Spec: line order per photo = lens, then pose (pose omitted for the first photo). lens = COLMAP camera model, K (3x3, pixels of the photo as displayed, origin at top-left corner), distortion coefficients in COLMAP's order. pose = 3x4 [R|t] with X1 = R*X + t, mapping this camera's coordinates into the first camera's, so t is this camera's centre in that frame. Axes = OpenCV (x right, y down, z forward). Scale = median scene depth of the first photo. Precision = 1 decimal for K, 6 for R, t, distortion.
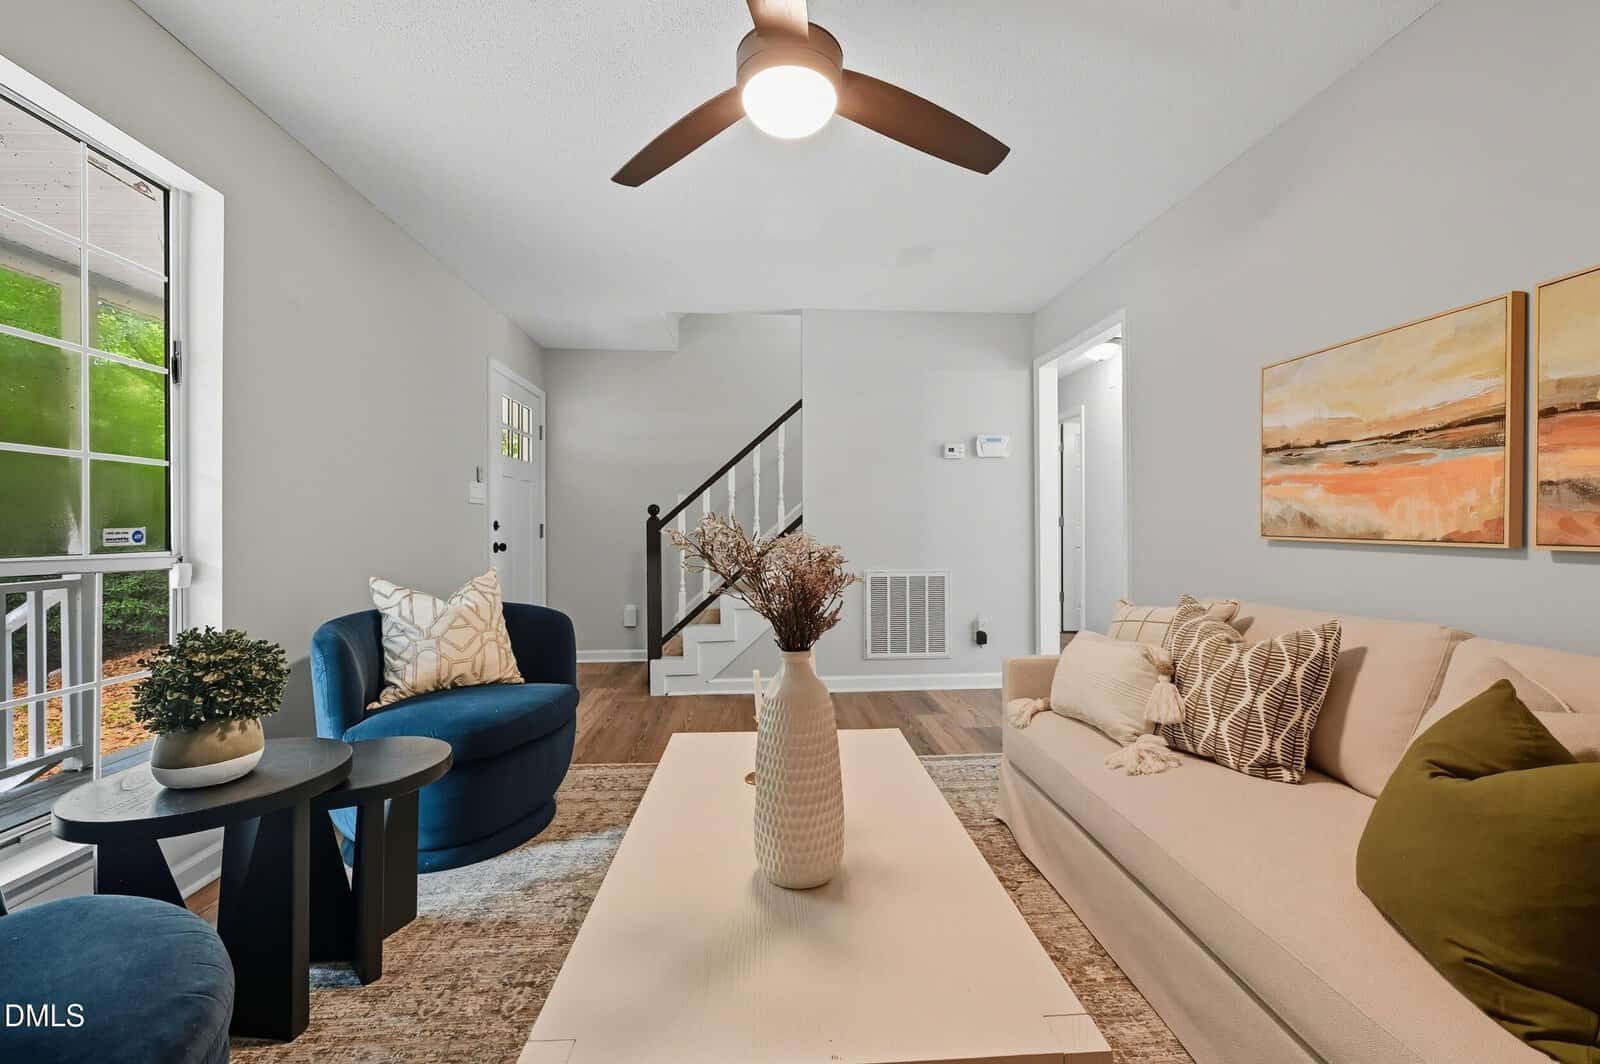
lens RADIAL K [[636.2, 0, 798.3], [0, 636.2, 530.3], [0, 0, 1]] dist [-0.000672, 0.000032]
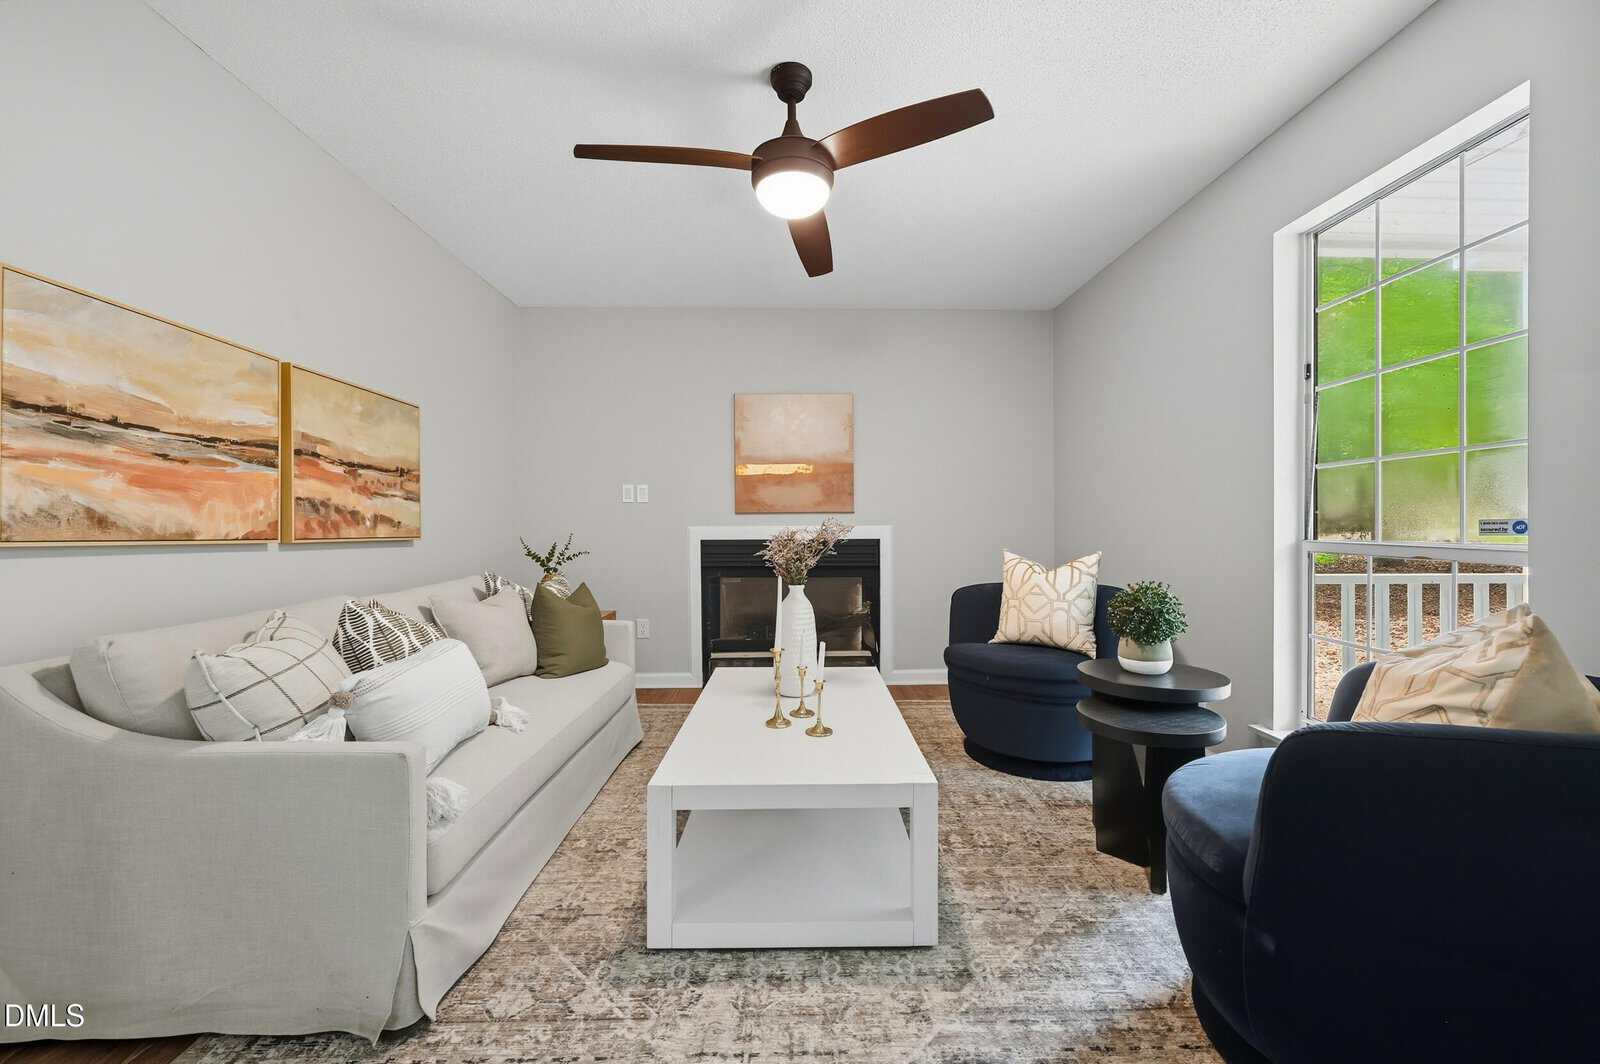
lens RADIAL K [[636.2, 0, 801.6], [0, 636.2, 528.1], [0, 0, 1]] dist [-0.000672, 0.000032]
pose [[-0.999014, 0.005906, 0.044001, -0.070380], [0.006106, 0.999972, 0.004410, -0.002432], [-0.043973, 0.004675, -0.999022, 1.984188]]
